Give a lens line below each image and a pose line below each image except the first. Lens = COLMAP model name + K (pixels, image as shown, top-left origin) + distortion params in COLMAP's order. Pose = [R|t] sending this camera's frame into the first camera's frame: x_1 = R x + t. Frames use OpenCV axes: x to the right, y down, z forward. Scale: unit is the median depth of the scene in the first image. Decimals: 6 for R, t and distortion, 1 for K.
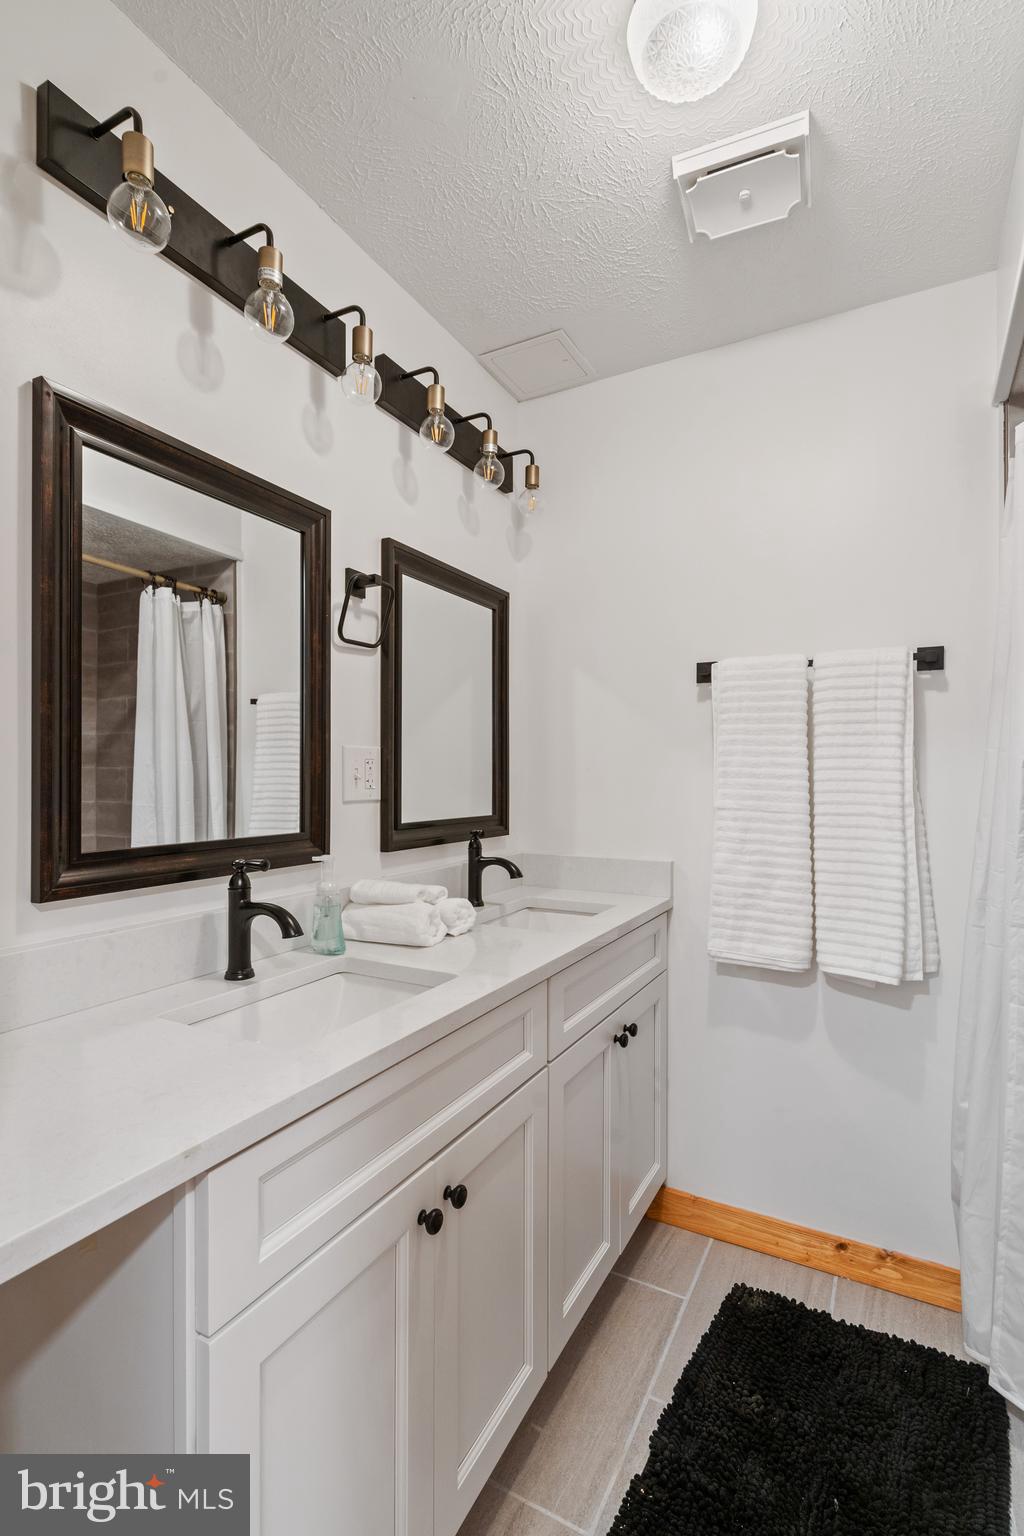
lens RADIAL K [[701.9, 0, 512.0], [0, 701.9, 770.7], [0, 0, 1]] dist [-0.011558, 0.001211]
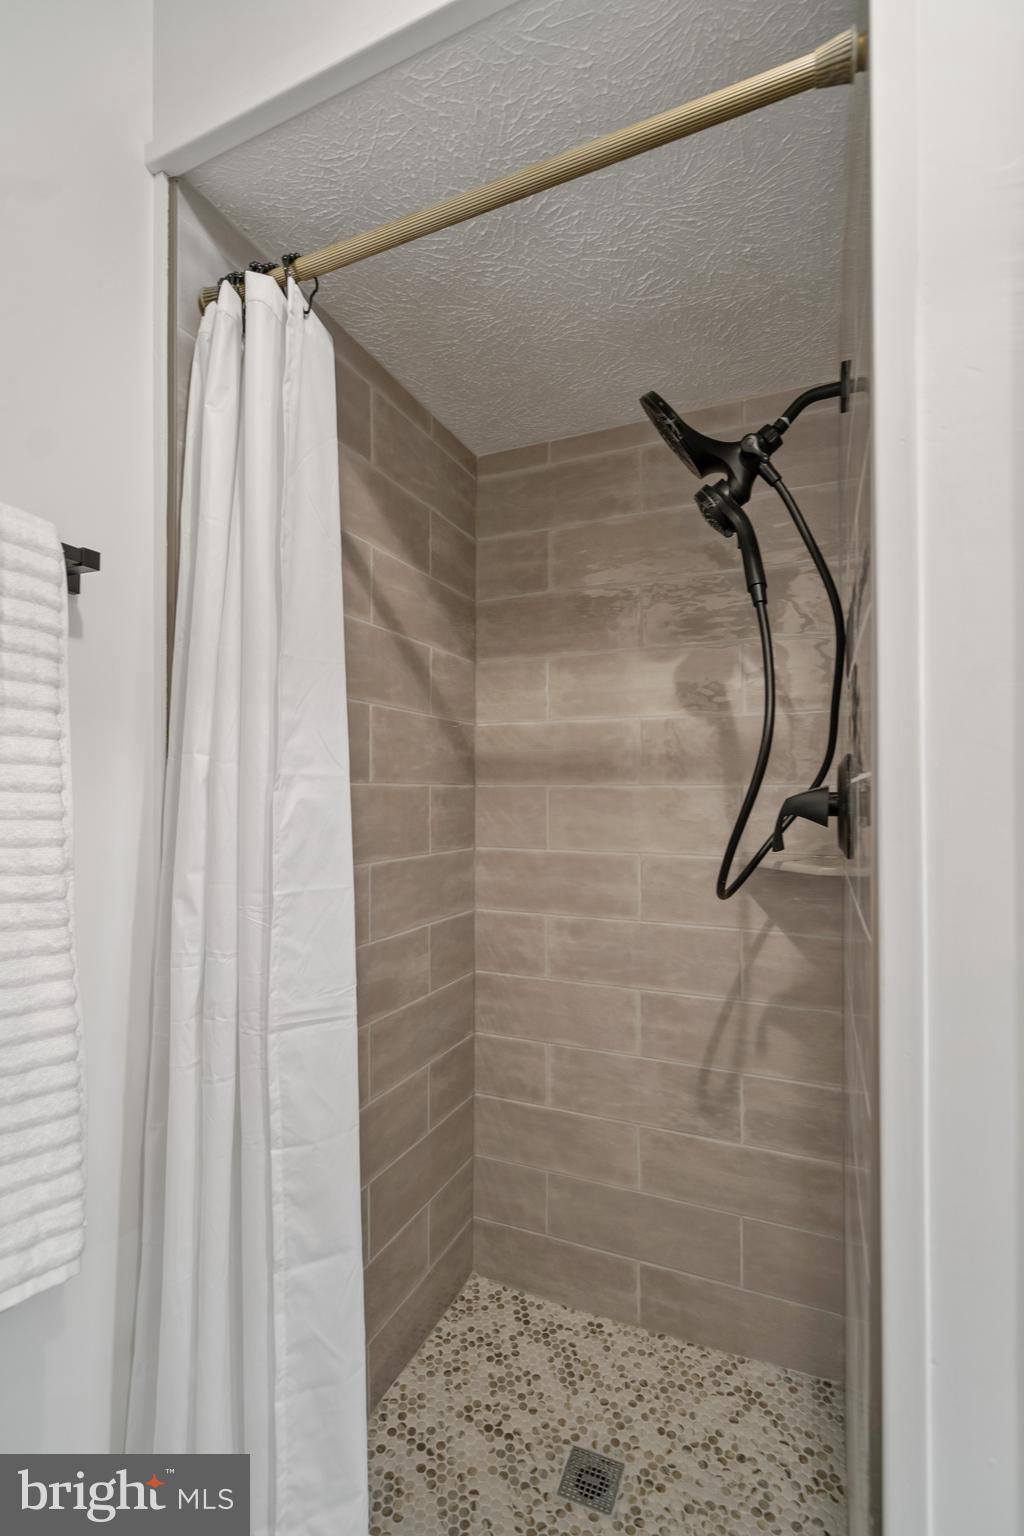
lens RADIAL K [[701.9, 0, 510.7], [0, 701.9, 778.5], [0, 0, 1]] dist [-0.011558, 0.001211]
pose [[-0.101987, 0.013048, 0.994700, 0.074403], [-0.001866, 0.999910, -0.013307, -0.002992], [-0.994784, -0.003214, -0.101953, 0.753574]]
